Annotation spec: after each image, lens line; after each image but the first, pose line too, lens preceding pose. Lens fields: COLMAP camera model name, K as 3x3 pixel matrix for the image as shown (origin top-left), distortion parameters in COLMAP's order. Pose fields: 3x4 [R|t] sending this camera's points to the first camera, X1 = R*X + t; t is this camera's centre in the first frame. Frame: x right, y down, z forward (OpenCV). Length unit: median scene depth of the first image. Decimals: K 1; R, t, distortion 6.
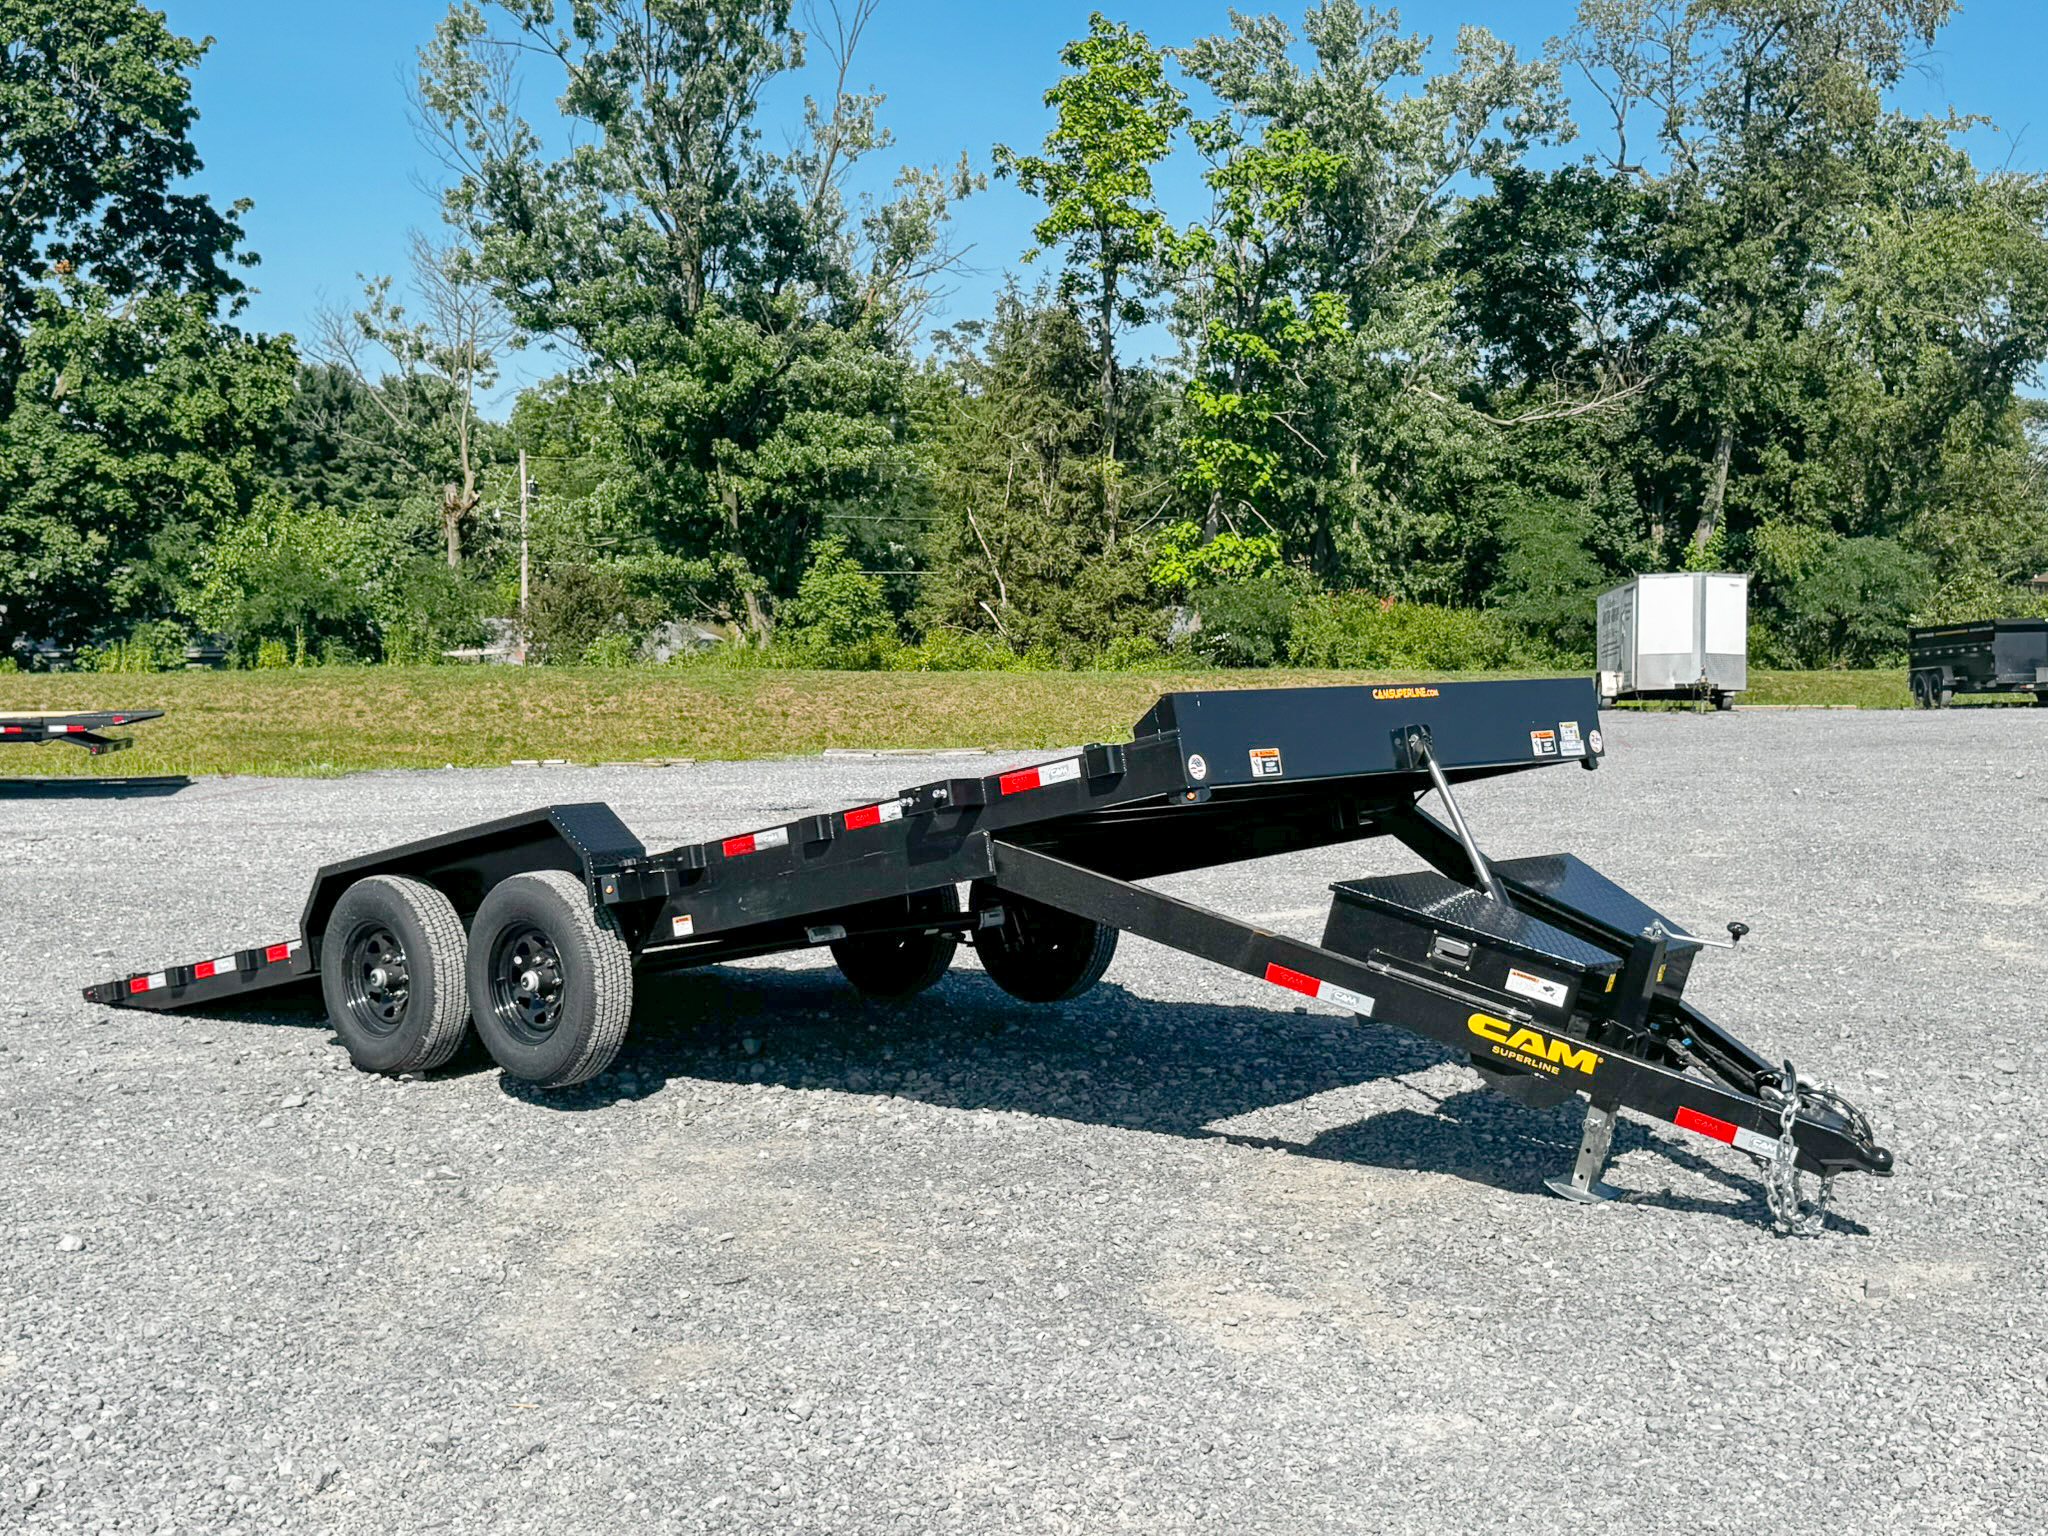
lens RADIAL K [[2596.9, 0, 1032.4], [0, 2596.9, 771.6], [0, 0, 1]] dist [0.192067, -0.441838]
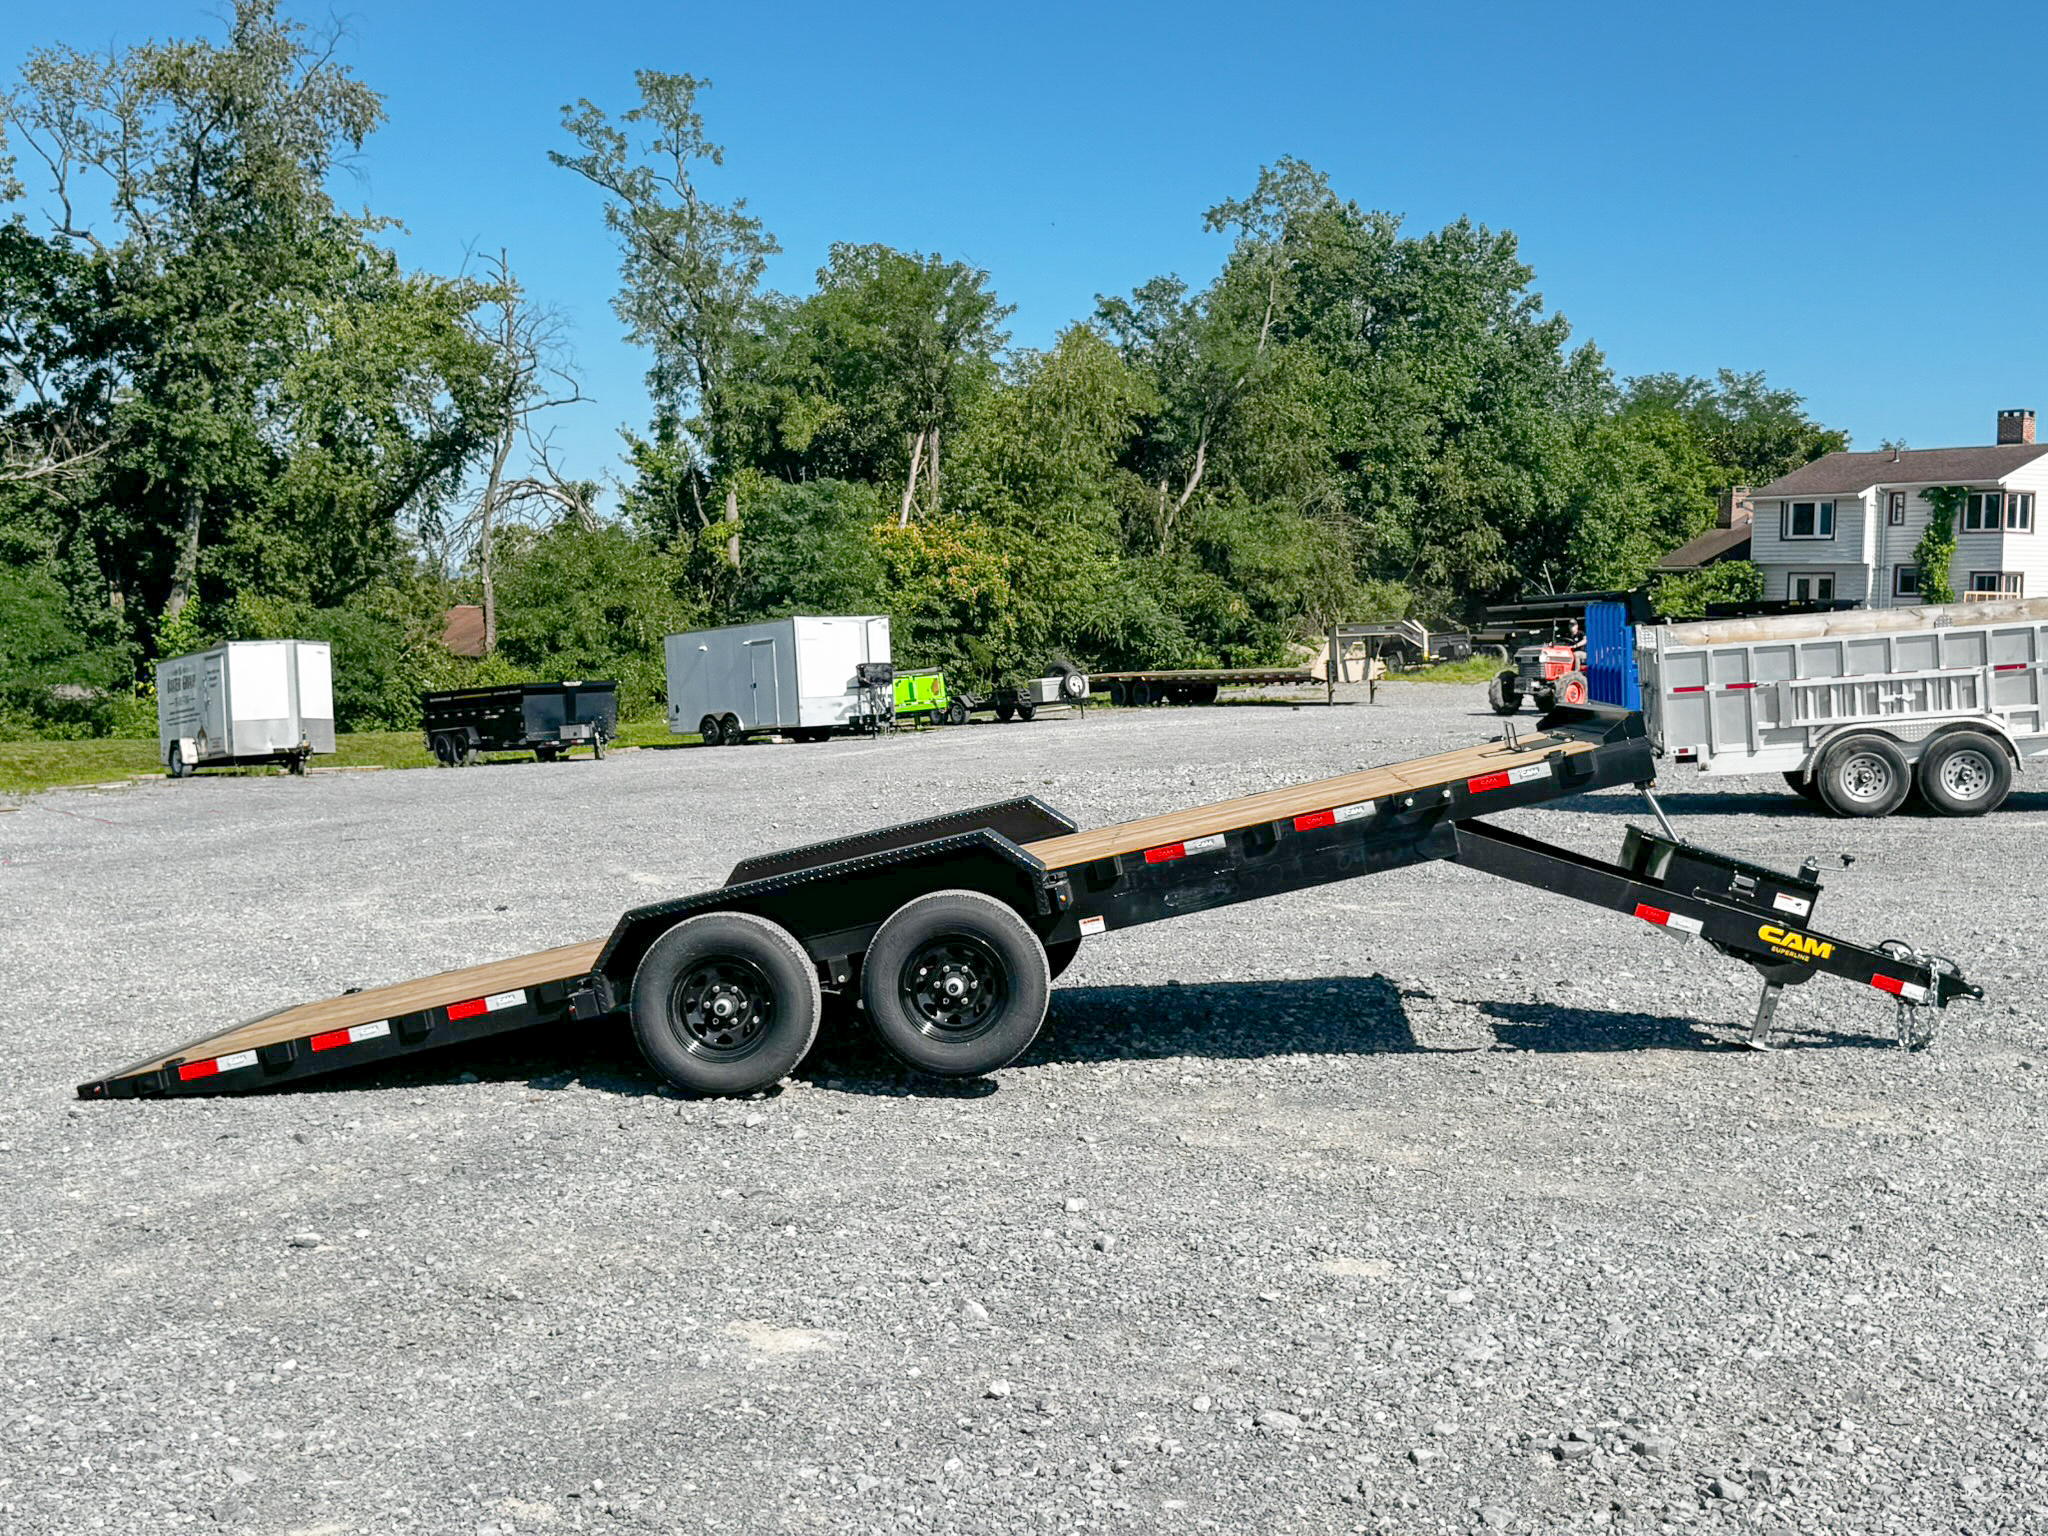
lens RADIAL K [[2596.9, 0, 1032.4], [0, 2596.9, 771.6], [0, 0, 1]] dist [0.192067, -0.441838]
pose [[0.774573, -0.036608, 0.631424, -0.133428], [0.053561, 0.998534, -0.007813, -0.000487], [-0.630212, 0.039872, 0.775399, 0.013891]]
